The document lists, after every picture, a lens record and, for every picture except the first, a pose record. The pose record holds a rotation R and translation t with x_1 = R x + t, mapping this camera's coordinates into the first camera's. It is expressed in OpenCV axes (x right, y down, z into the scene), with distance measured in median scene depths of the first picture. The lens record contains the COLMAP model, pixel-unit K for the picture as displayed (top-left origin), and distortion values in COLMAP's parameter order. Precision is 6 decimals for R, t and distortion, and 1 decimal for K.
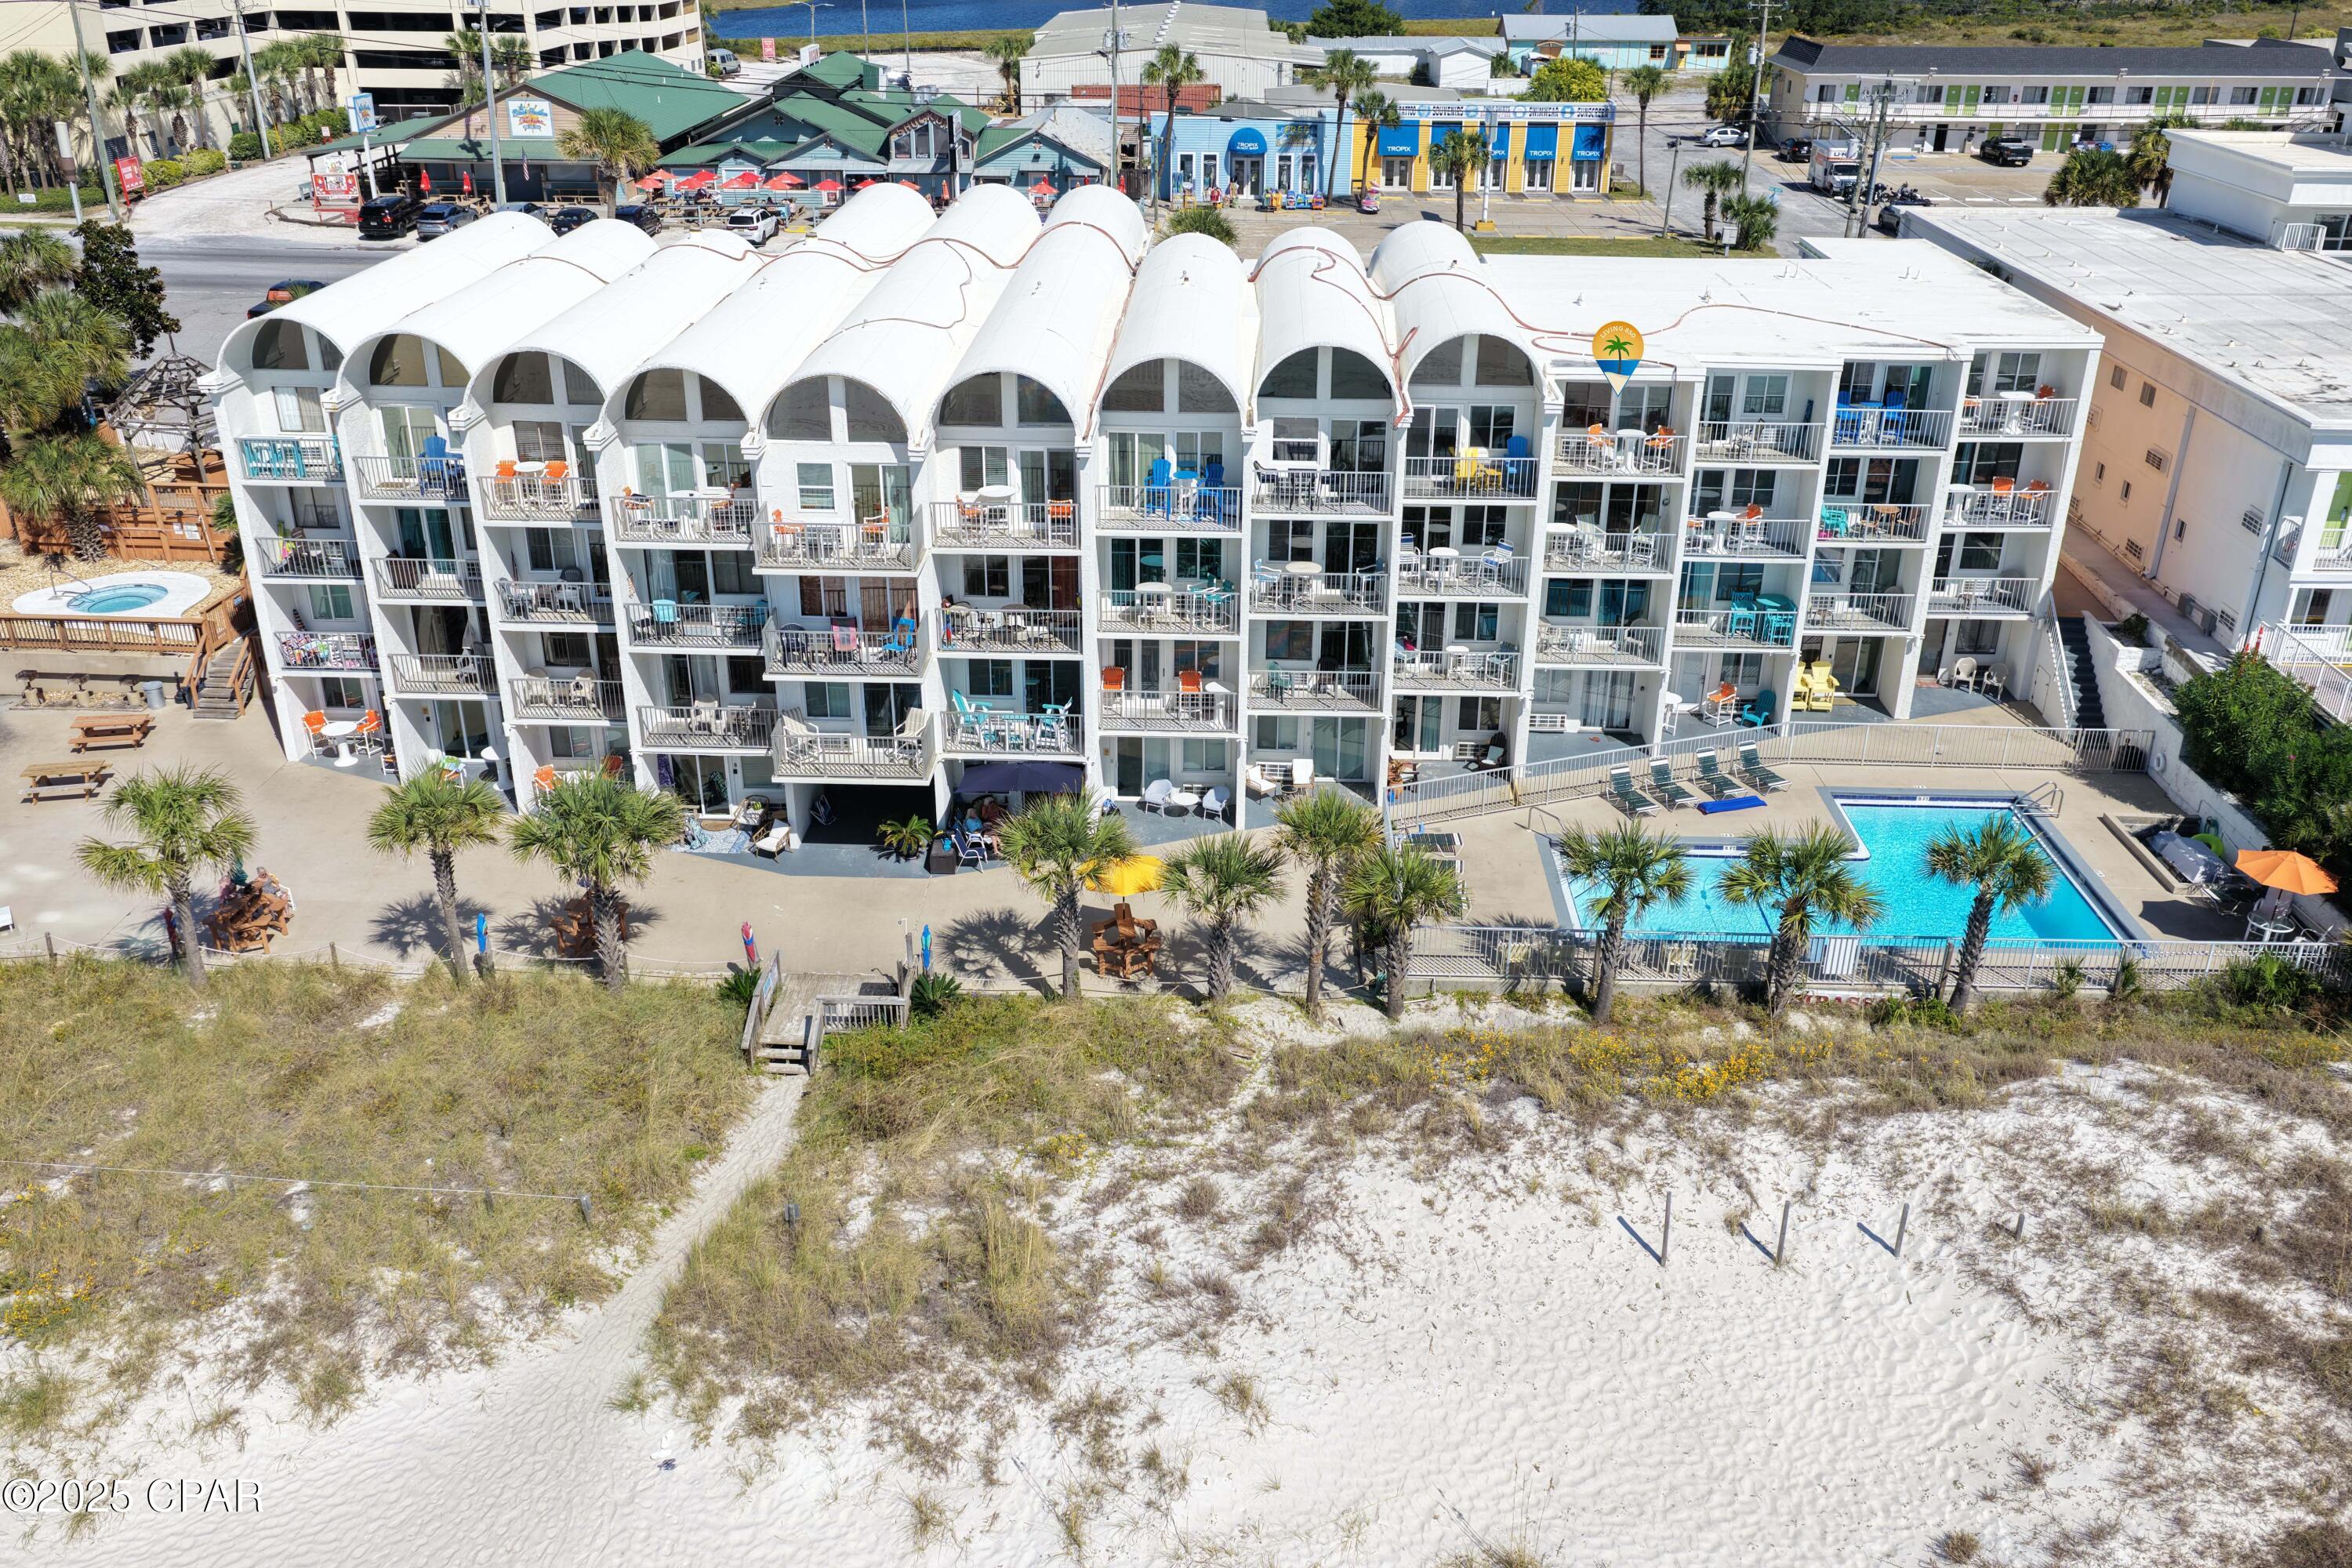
lens RADIAL K [[1963.2, 0, 1179.9], [0, 1963.2, 796.7], [0, 0, 1]] dist [-0.012453, 0.040148]
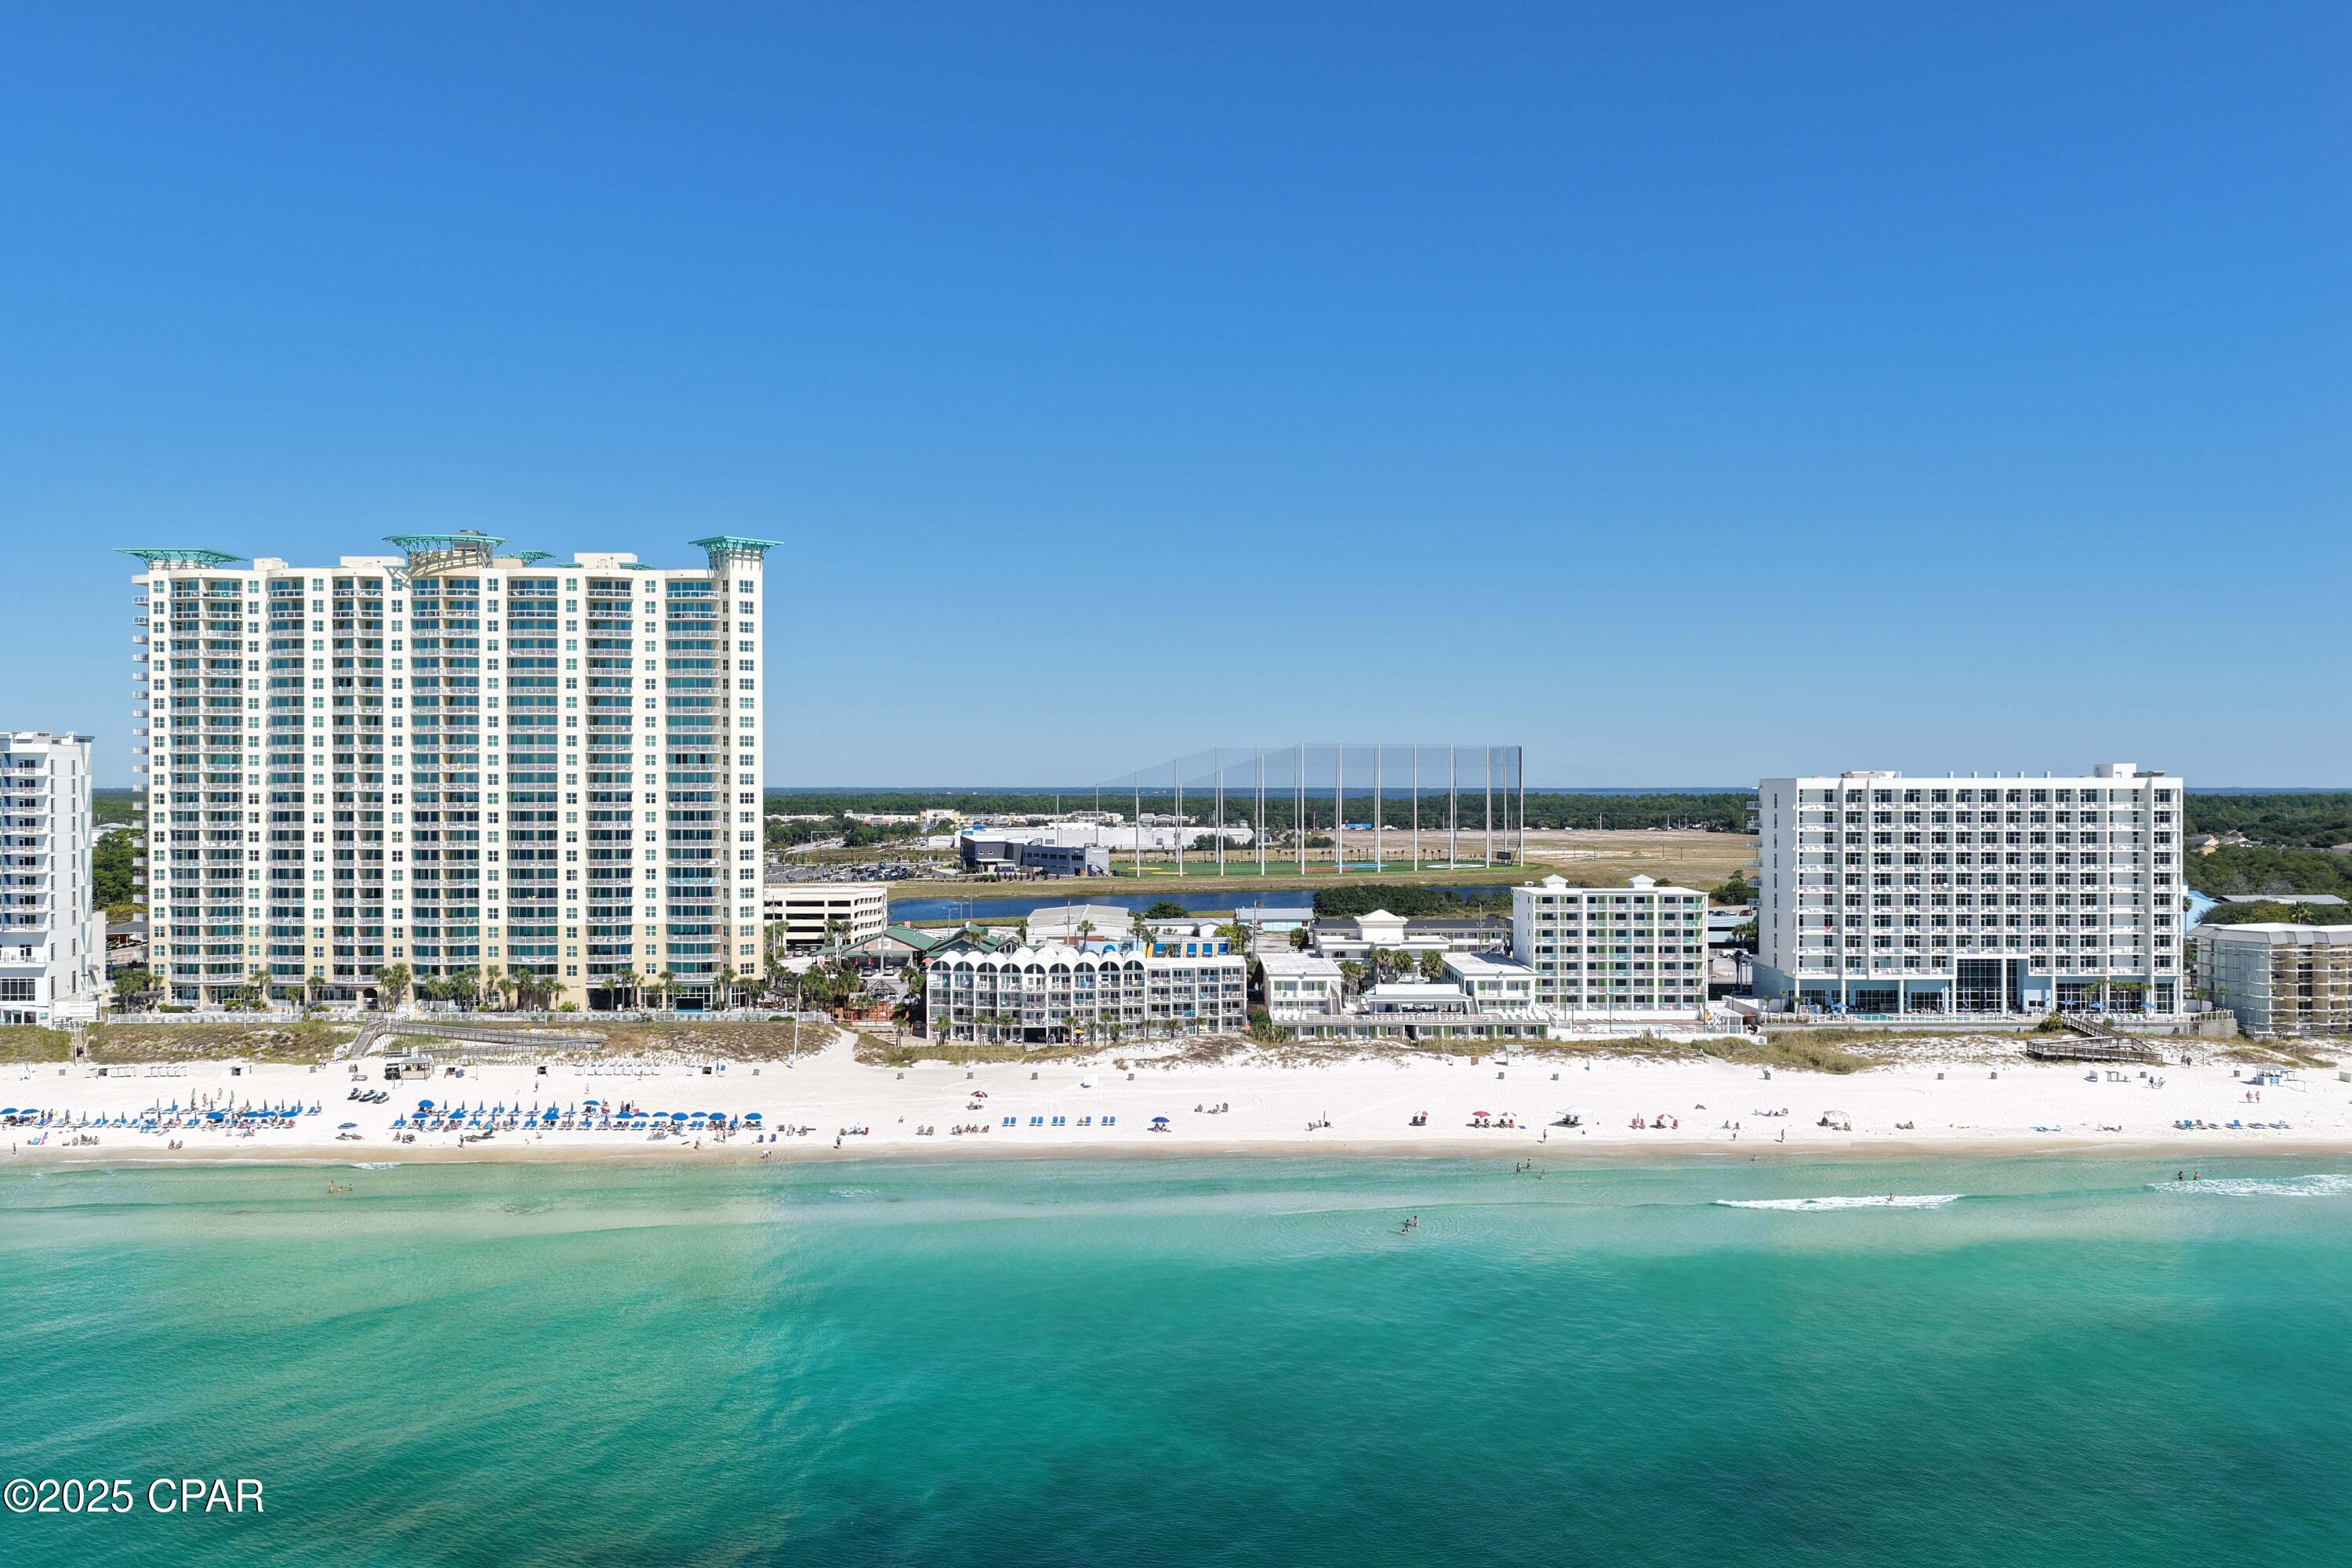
lens RADIAL K [[1963.2, 0, 1182.7], [0, 1963.2, 787.2], [0, 0, 1]] dist [-0.012453, 0.040148]
pose [[0.998978, -0.006760, 0.044682, 0.030997], [0.025107, 0.905133, -0.424385, 1.865213], [-0.037574, 0.425074, 0.904379, -4.751618]]
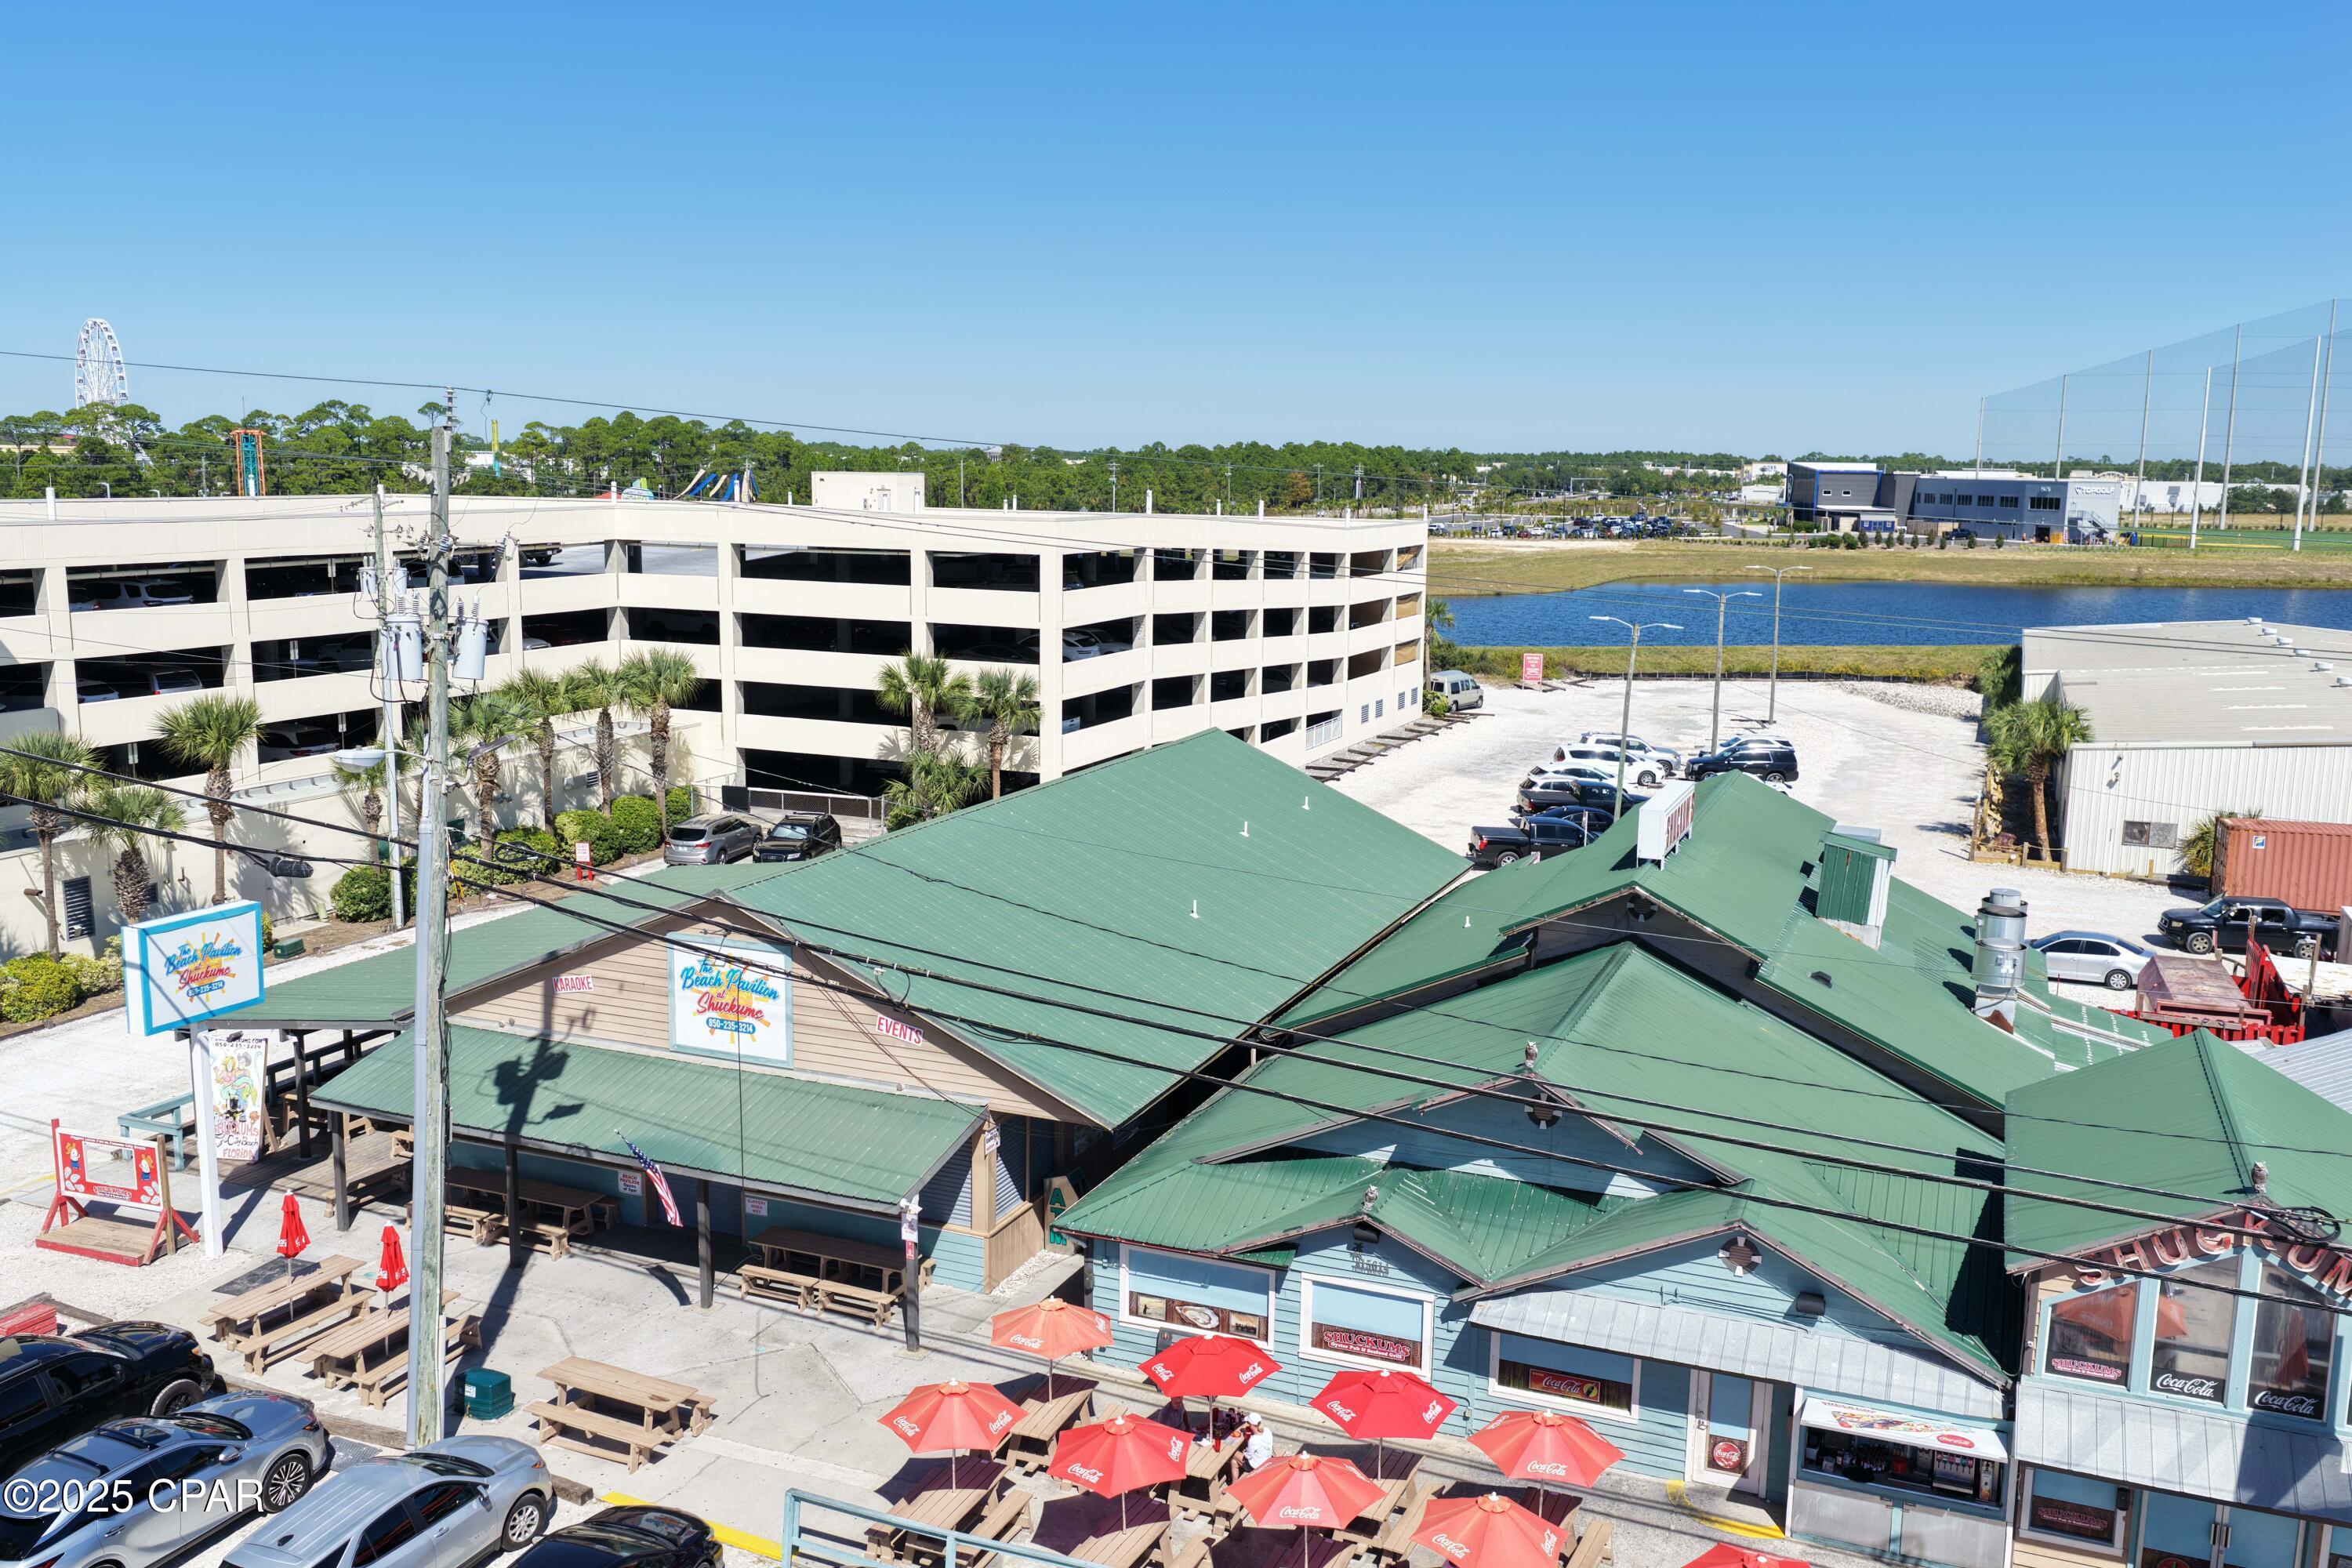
lens RADIAL K [[1963.2, 0, 1150.3], [0, 1963.2, 794.4], [0, 0, 1]] dist [-0.012453, 0.040148]
pose [[0.926262, 0.070139, -0.370297, -0.375851], [-0.167312, 0.956930, -0.237260, -0.741467], [0.337707, 0.281720, 0.898102, 1.740849]]
